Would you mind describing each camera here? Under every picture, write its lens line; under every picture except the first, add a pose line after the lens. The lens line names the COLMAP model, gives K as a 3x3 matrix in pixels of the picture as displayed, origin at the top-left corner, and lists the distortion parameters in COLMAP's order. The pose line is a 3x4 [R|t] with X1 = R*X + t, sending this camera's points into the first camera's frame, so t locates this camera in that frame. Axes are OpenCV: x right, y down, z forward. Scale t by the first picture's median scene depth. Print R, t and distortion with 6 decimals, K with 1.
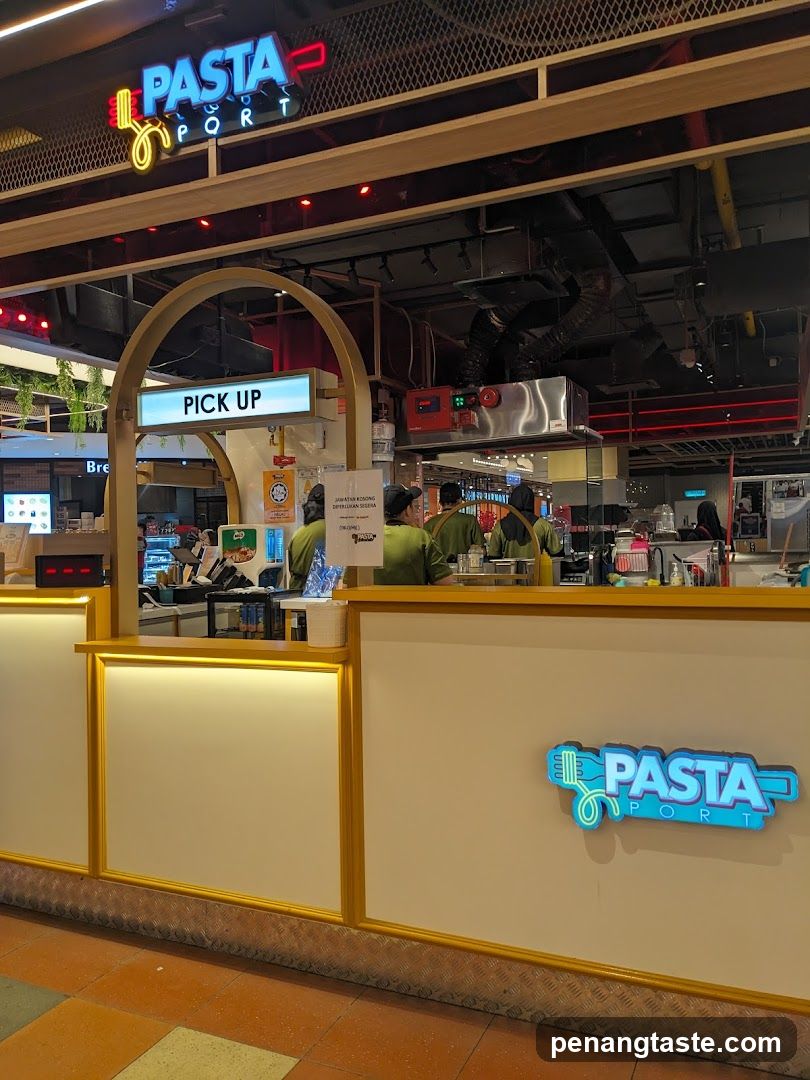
lens RADIAL K [[728.3, 0, 405.4], [0, 728.3, 492.9], [0, 0, 1]] dist [0.065258, -0.114772]
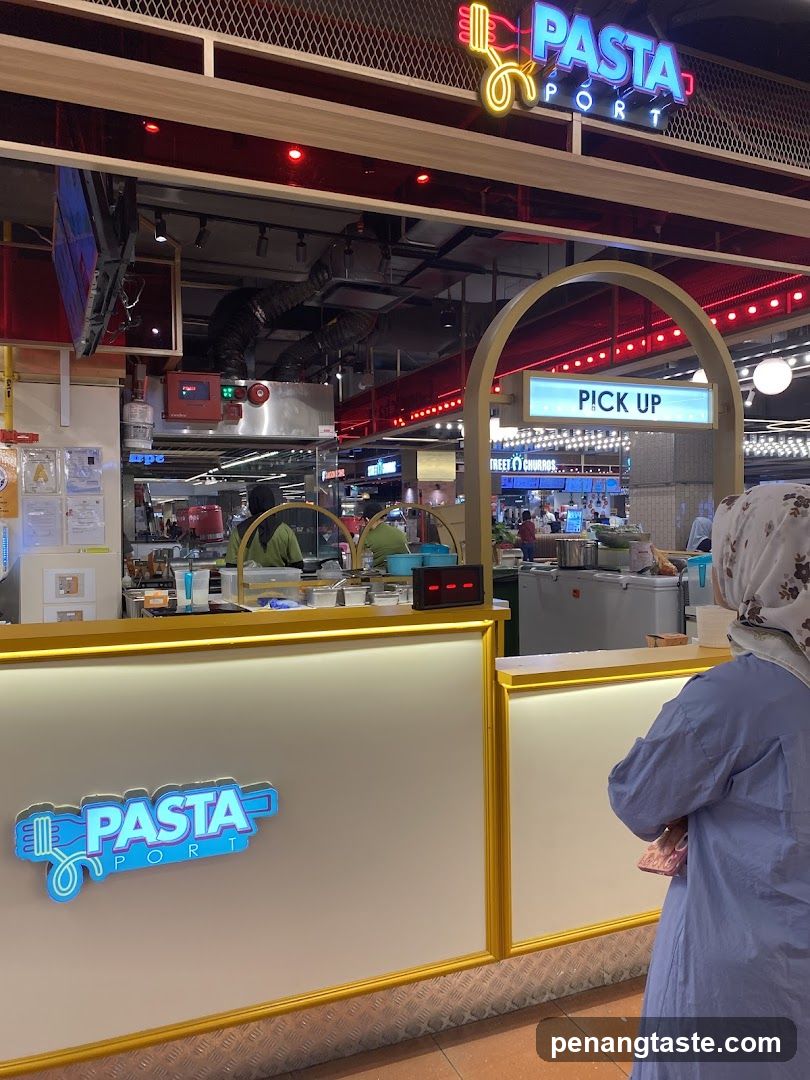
lens RADIAL K [[802.1, 0, 405.0], [0, 802.1, 540.0], [0, 0, 1]] dist [-0.021756, -0.000598]
pose [[0.725190, 0.011001, 0.688461, -1.064098], [-0.026693, 0.999570, 0.012144, 0.045714], [-0.688031, -0.027184, 0.725172, 0.395284]]
